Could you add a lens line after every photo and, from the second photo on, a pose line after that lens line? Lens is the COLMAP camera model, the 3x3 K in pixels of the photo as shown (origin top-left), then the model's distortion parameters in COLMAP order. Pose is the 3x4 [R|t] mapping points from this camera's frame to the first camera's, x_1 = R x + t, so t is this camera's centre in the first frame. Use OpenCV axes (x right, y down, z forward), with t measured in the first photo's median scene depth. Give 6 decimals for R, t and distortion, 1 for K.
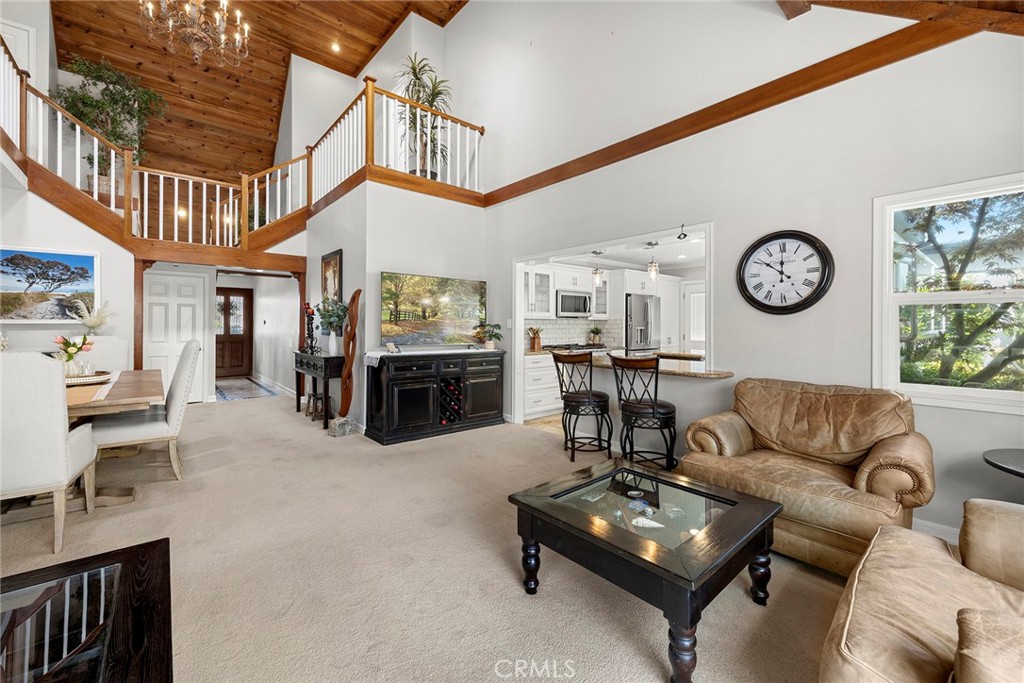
lens RADIAL K [[396.3, 0, 492.7], [0, 396.3, 324.9], [0, 0, 1]] dist [-0.005333, 0.000286]
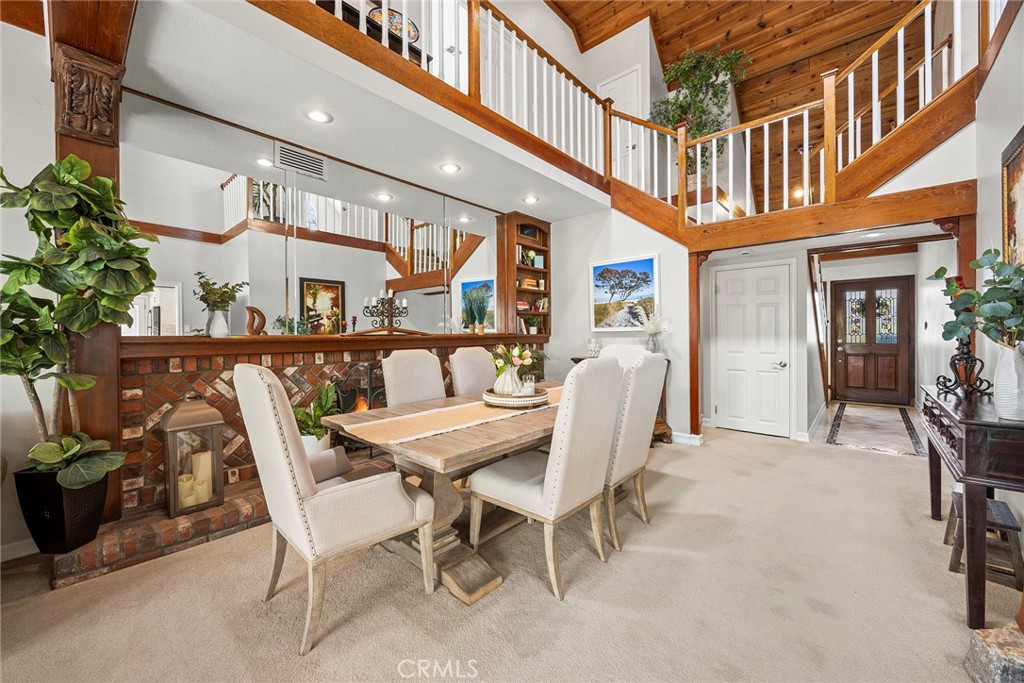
lens RADIAL K [[396.3, 0, 510.7], [0, 396.3, 337.1], [0, 0, 1]] dist [-0.005333, 0.000286]
pose [[0.158302, 0.004429, -0.987381, -0.142017], [0.010122, 0.999930, 0.006108, 0.003063], [0.987339, -0.010961, 0.158246, 0.519072]]
